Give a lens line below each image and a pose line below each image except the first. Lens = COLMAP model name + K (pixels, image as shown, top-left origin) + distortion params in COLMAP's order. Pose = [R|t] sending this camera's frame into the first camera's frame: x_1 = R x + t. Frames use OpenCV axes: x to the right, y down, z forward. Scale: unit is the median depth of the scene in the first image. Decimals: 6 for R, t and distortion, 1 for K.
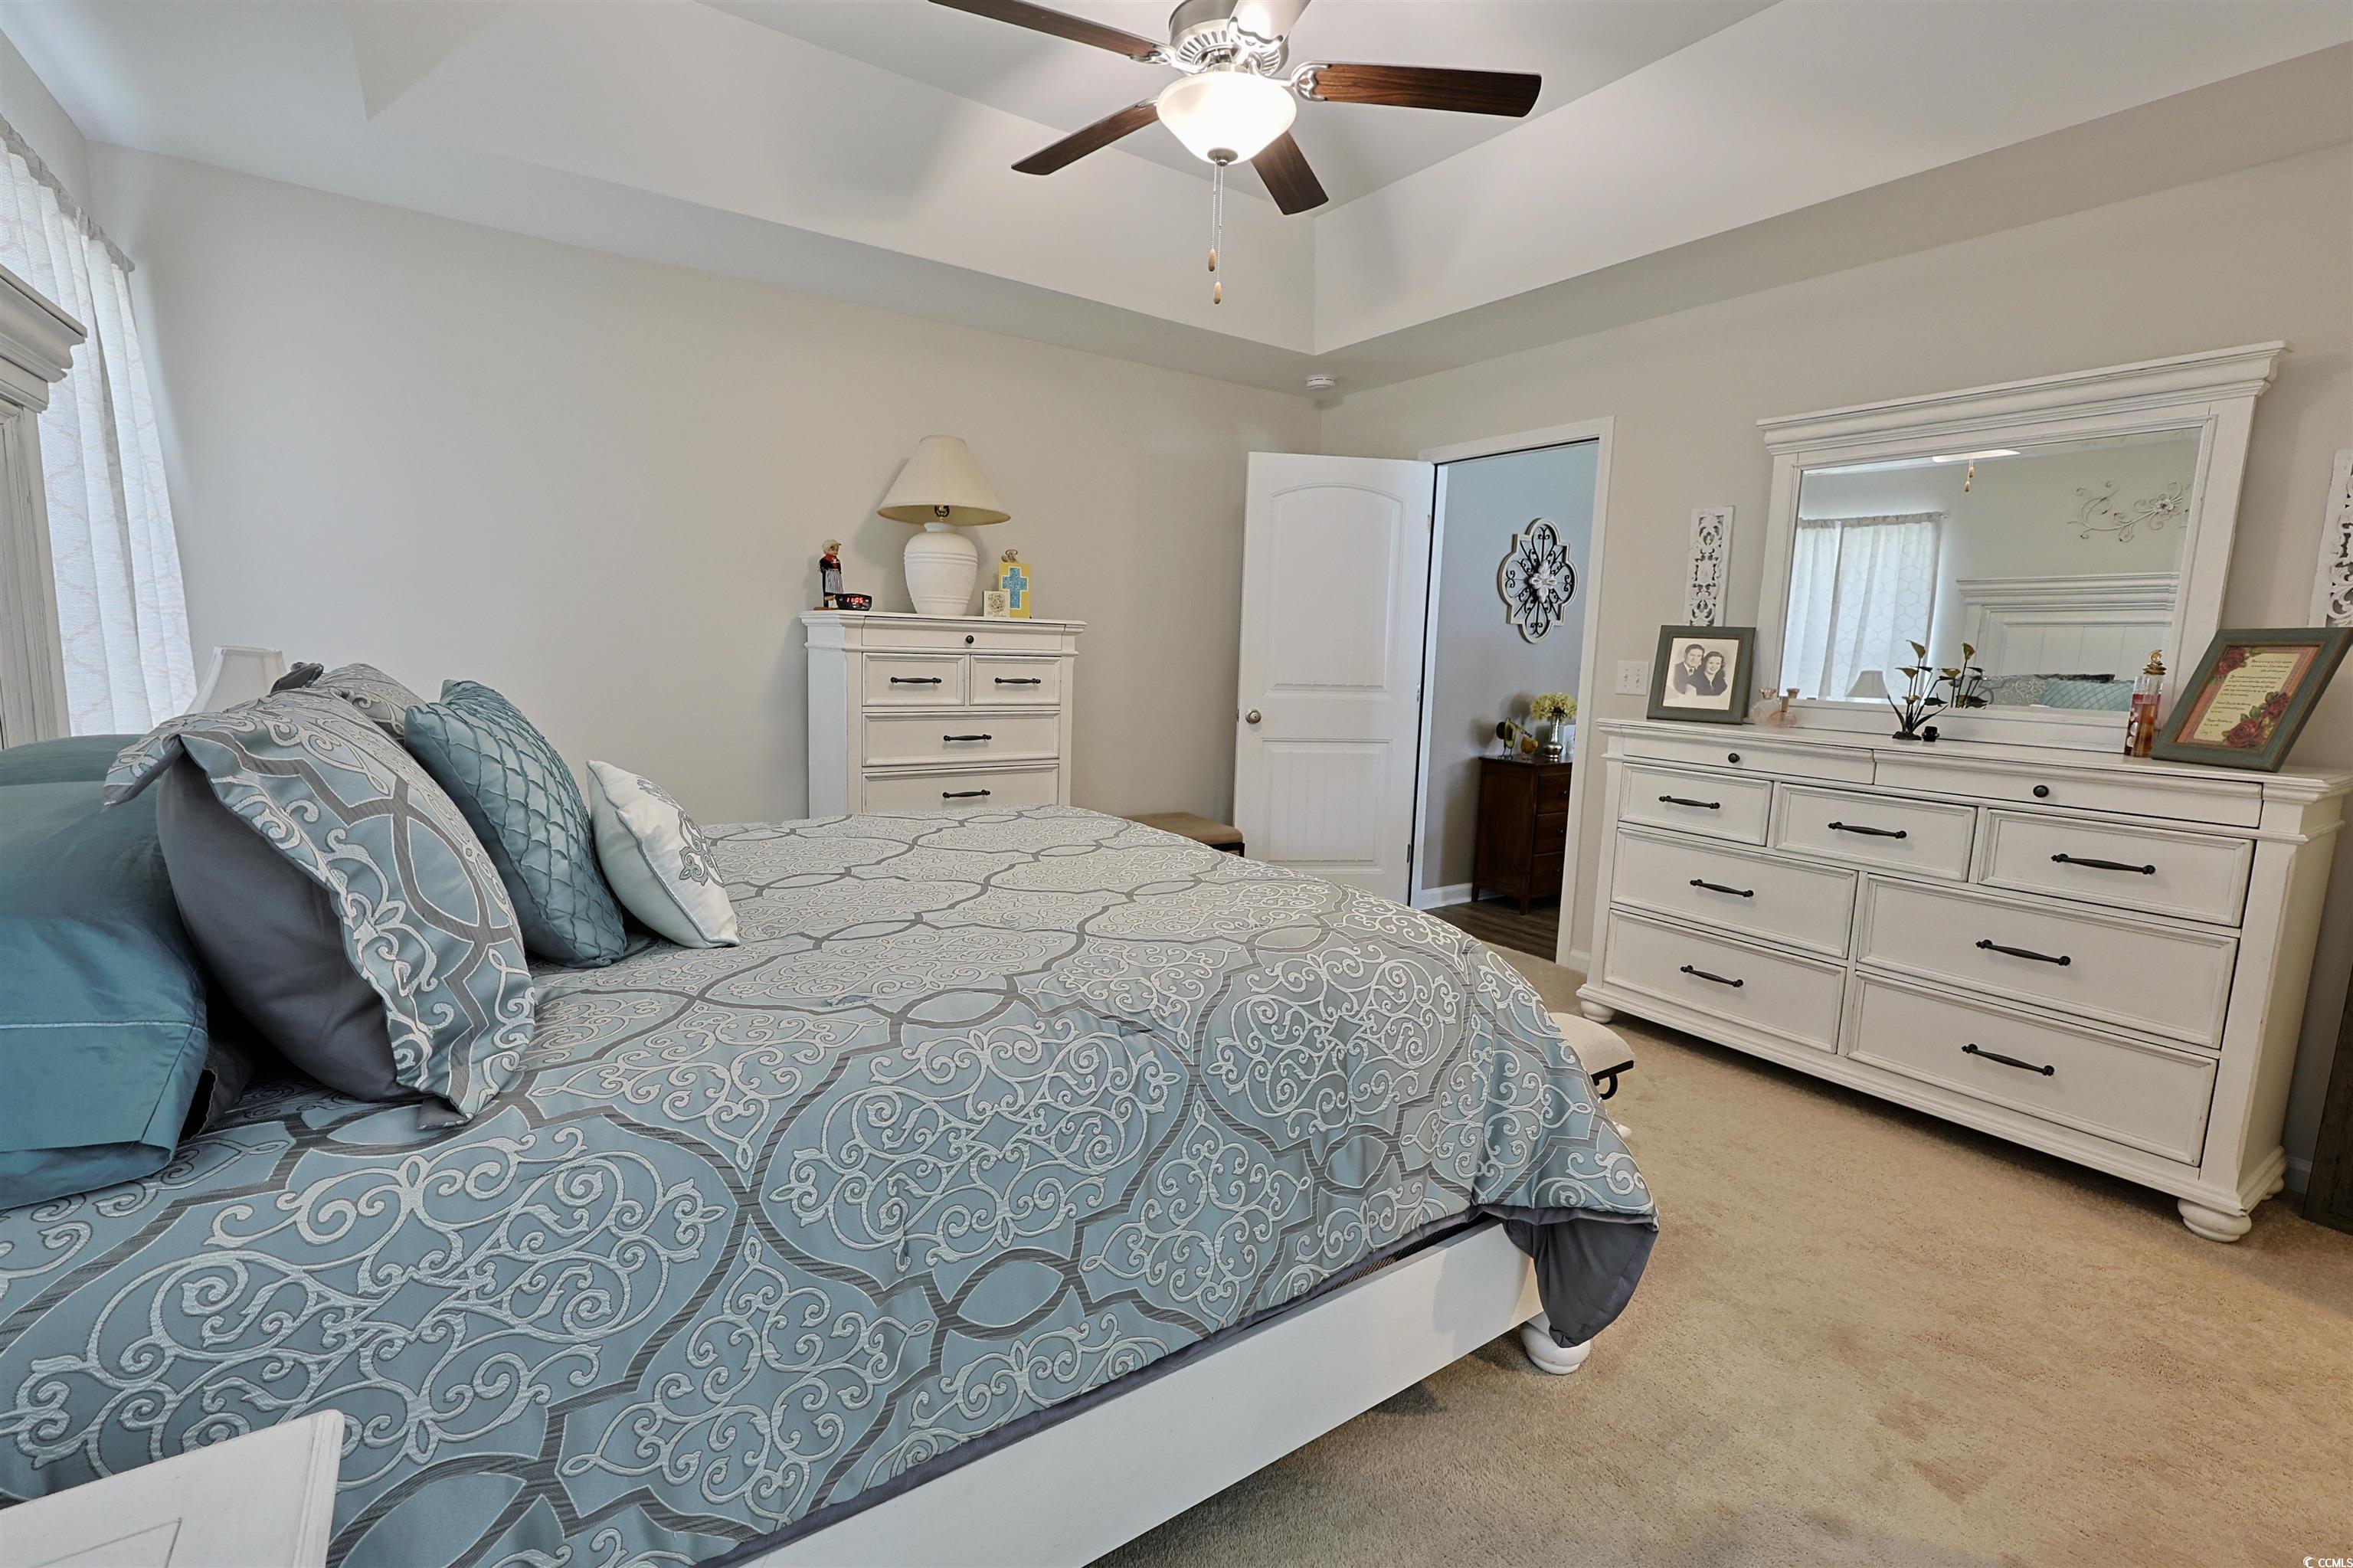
lens RADIAL K [[1003.9, 0, 1180.5], [0, 1003.9, 777.5], [0, 0, 1]] dist [0.002667, 0.000301]
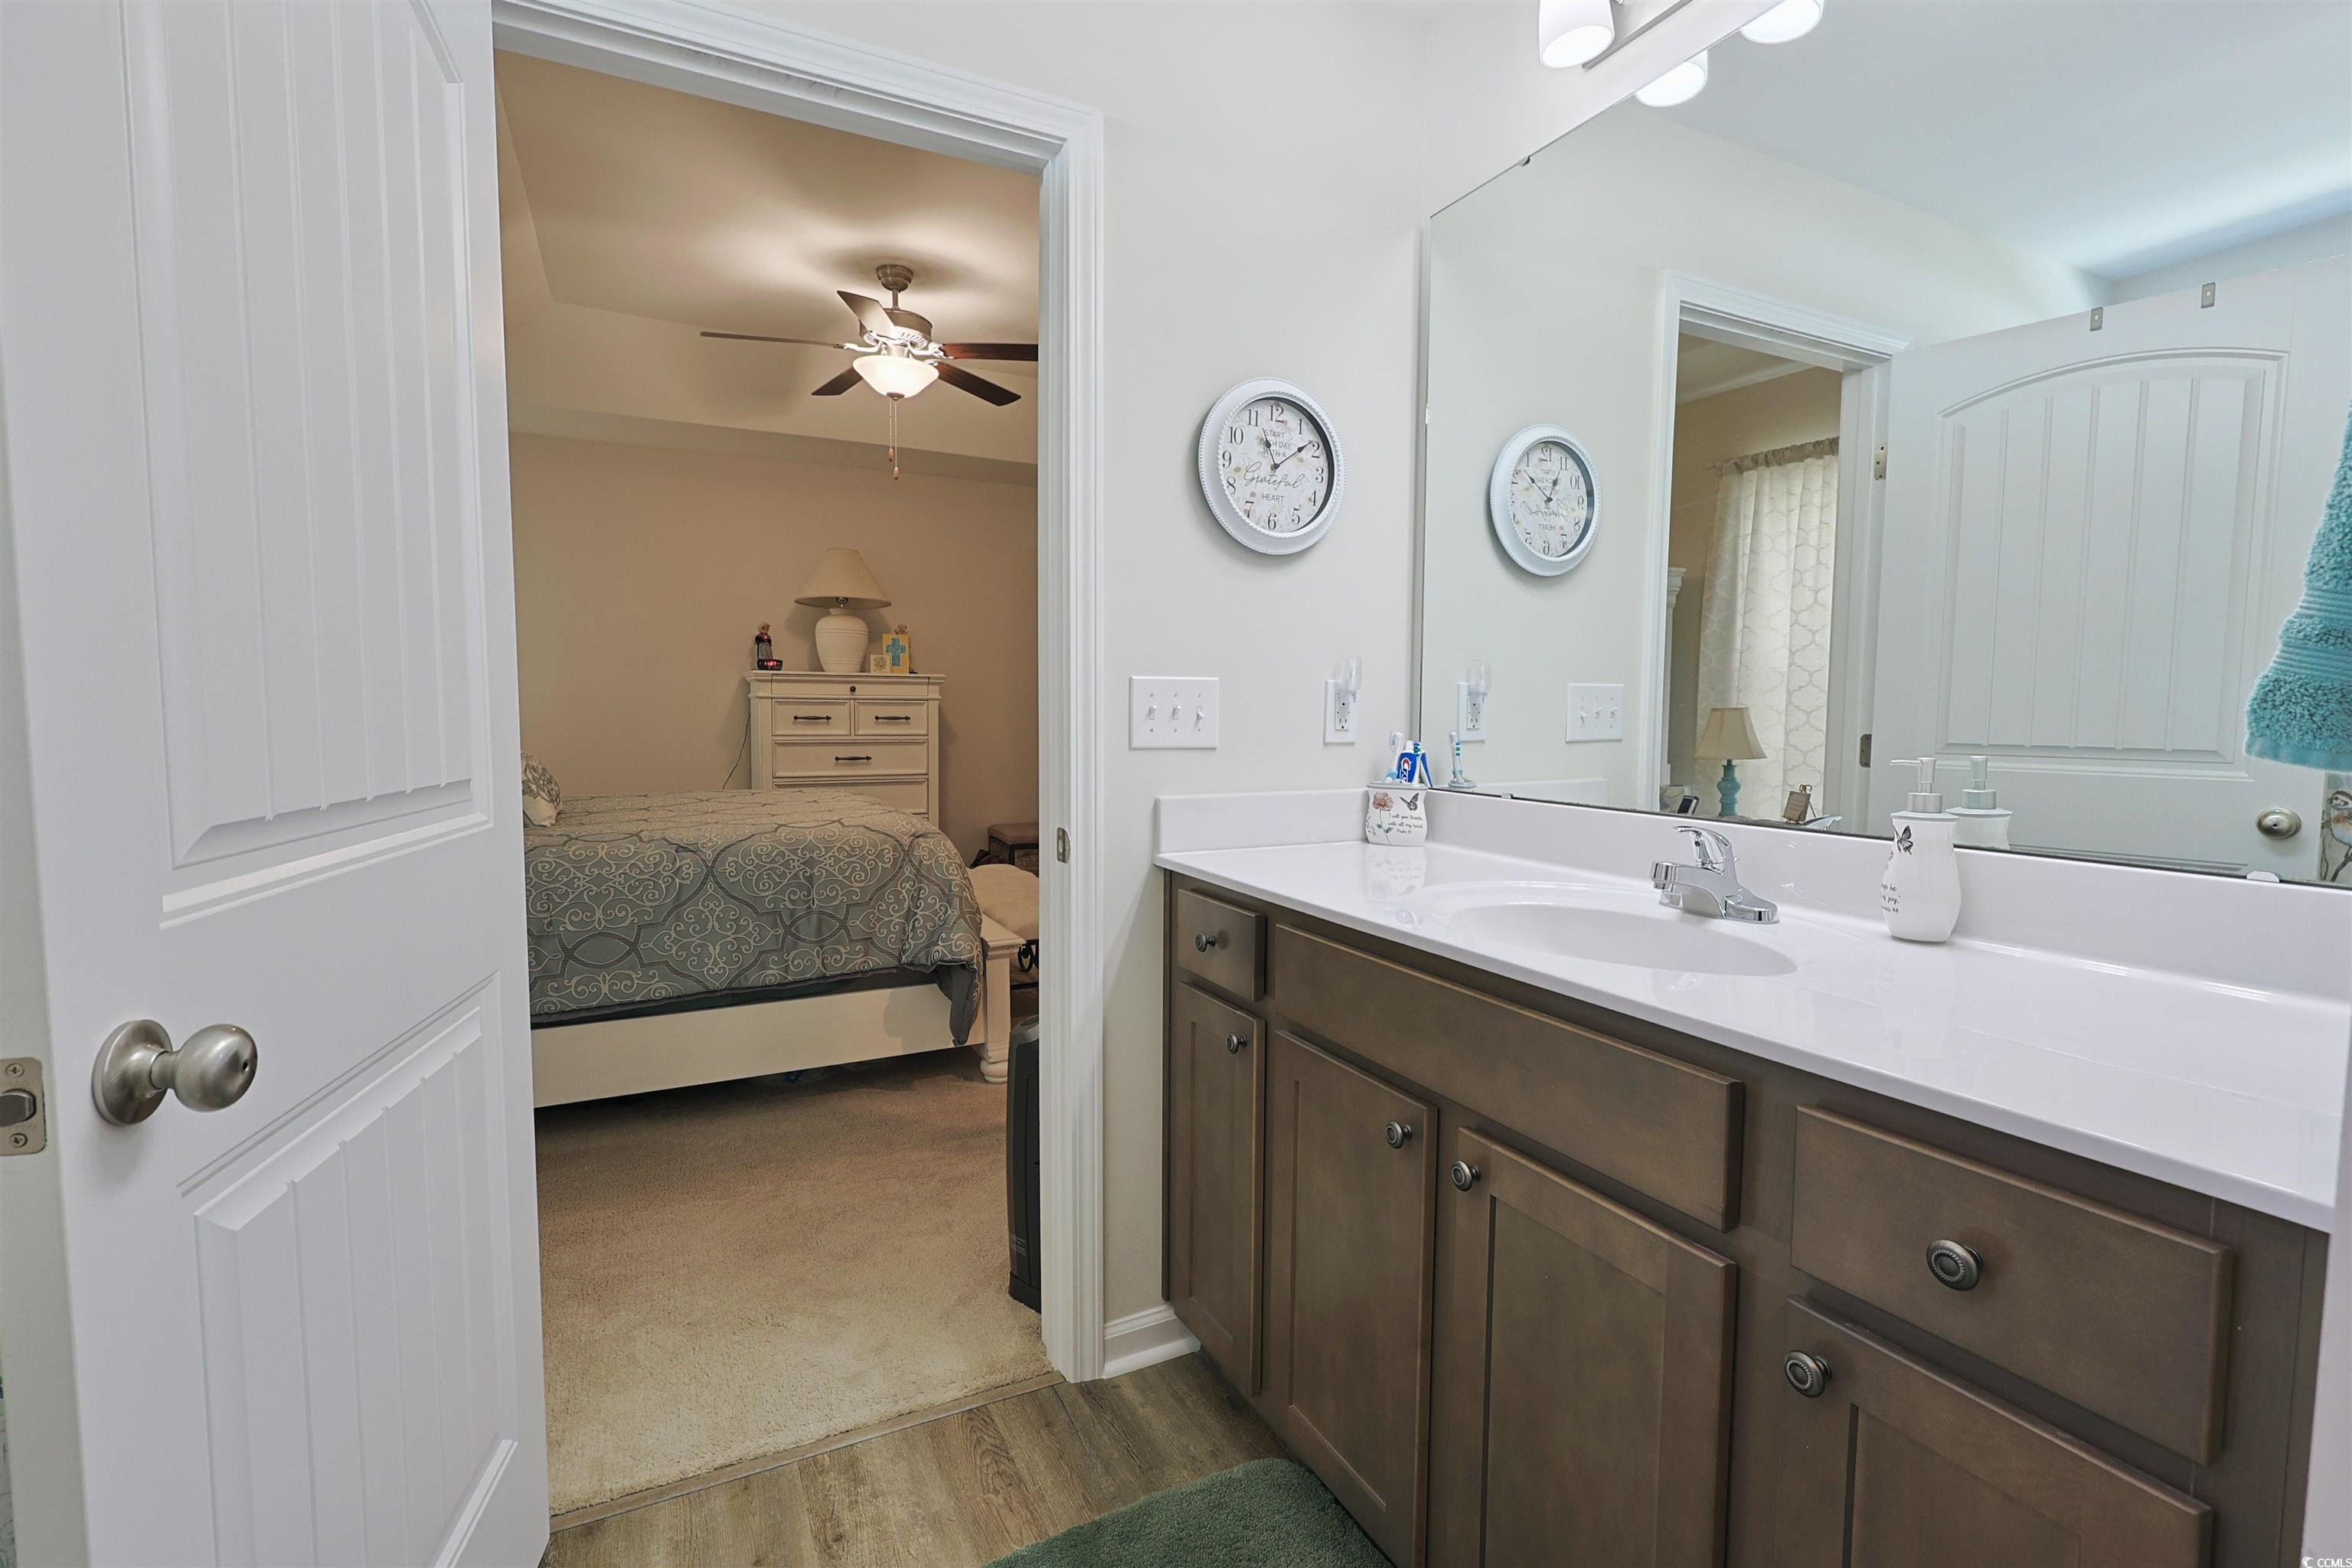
lens RADIAL K [[1003.4, 0, 1179.9], [0, 1003.4, 777.5], [0, 0, 1]] dist [0.002667, 0.000301]
pose [[0.991653, -0.011889, -0.128389, 1.072538], [0.003959, 0.998078, -0.061848, 0.192762], [0.128877, 0.060824, 0.989793, -0.844940]]
